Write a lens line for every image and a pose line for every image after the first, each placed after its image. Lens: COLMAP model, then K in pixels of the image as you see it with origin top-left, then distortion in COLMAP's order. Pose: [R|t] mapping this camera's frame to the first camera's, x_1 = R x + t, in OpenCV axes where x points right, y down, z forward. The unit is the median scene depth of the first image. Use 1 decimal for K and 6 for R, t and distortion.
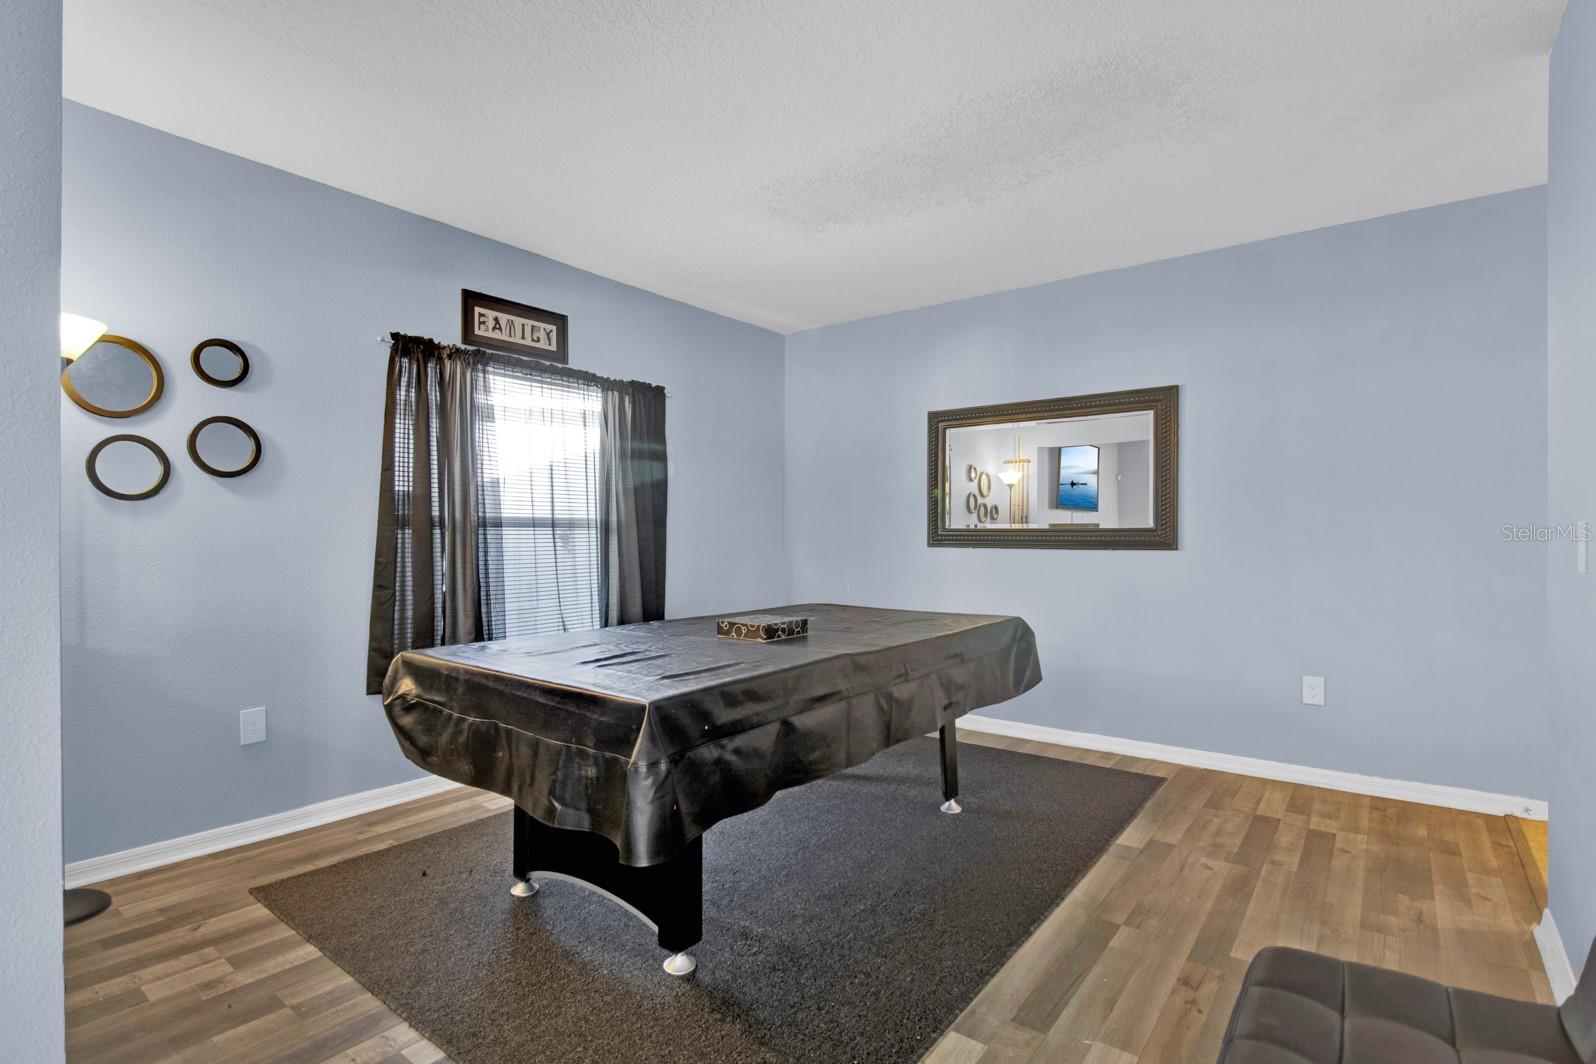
lens RADIAL K [[776.5, 0, 798.9], [0, 776.5, 525.8], [0, 0, 1]] dist [0.001022, -0.011391]
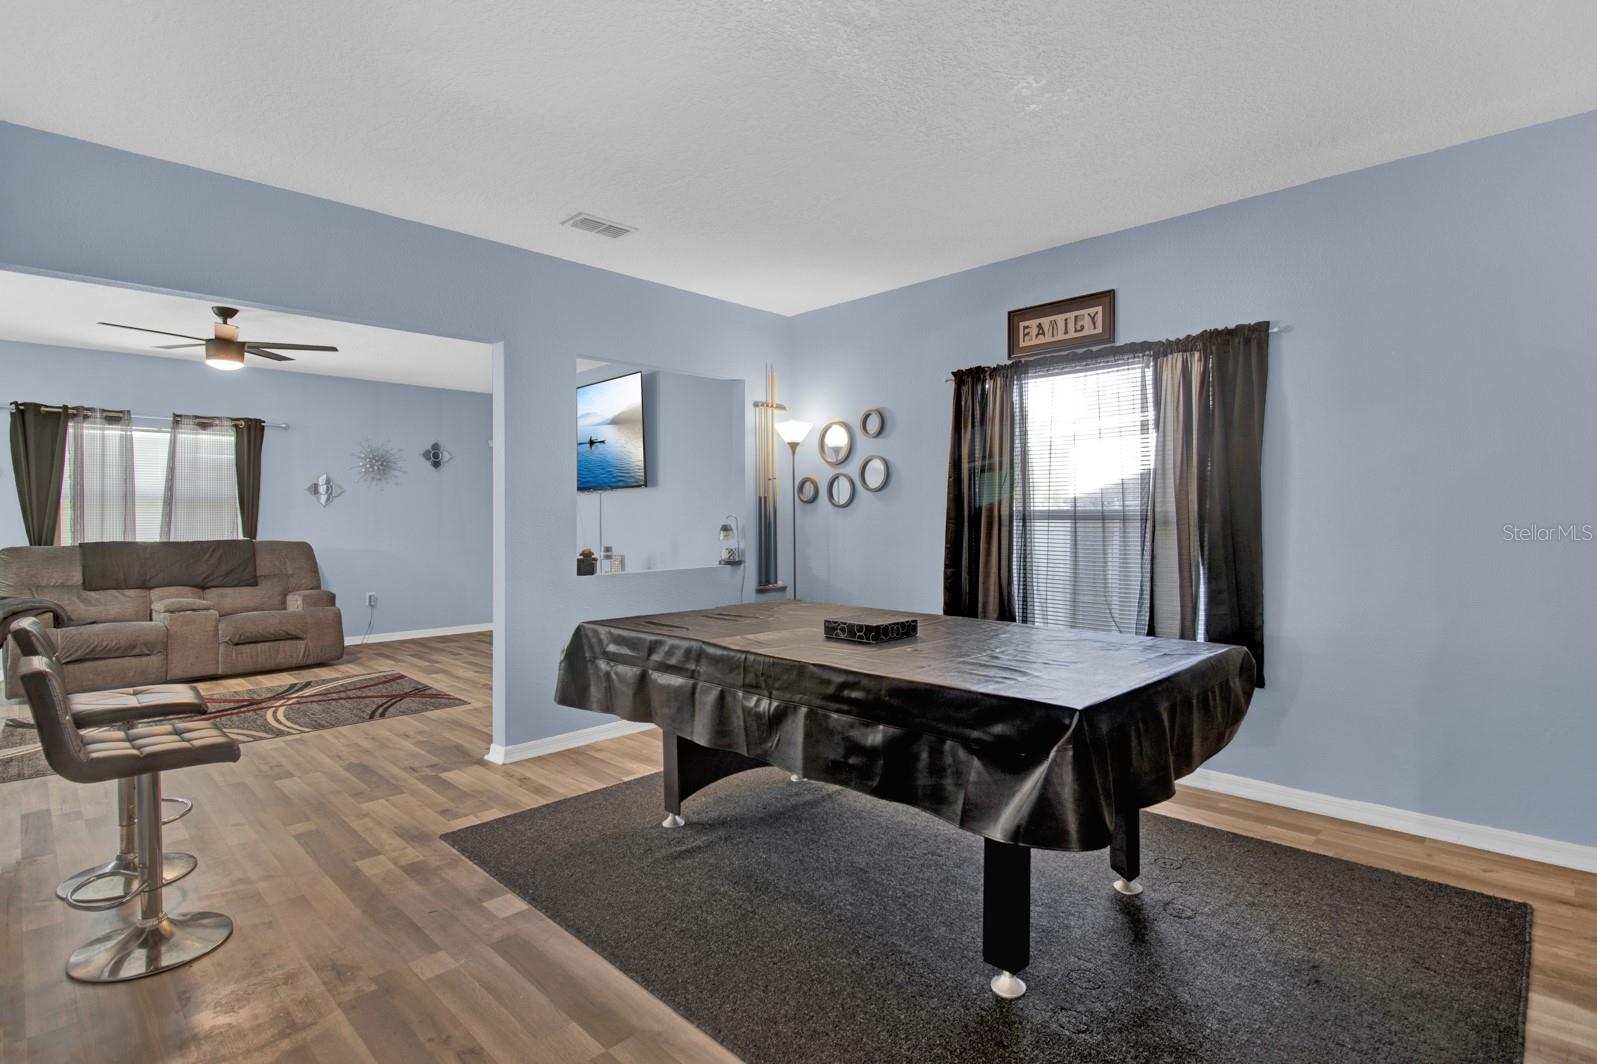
lens RADIAL K [[777.0, 0, 799.4], [0, 777.0, 525.8], [0, 0, 1]] dist [0.001022, -0.011391]
pose [[-0.128095, 0.006734, -0.991739, 0.724085], [0.012747, 0.999906, 0.005143, -0.000474], [0.991680, -0.011983, -0.128169, 0.817954]]
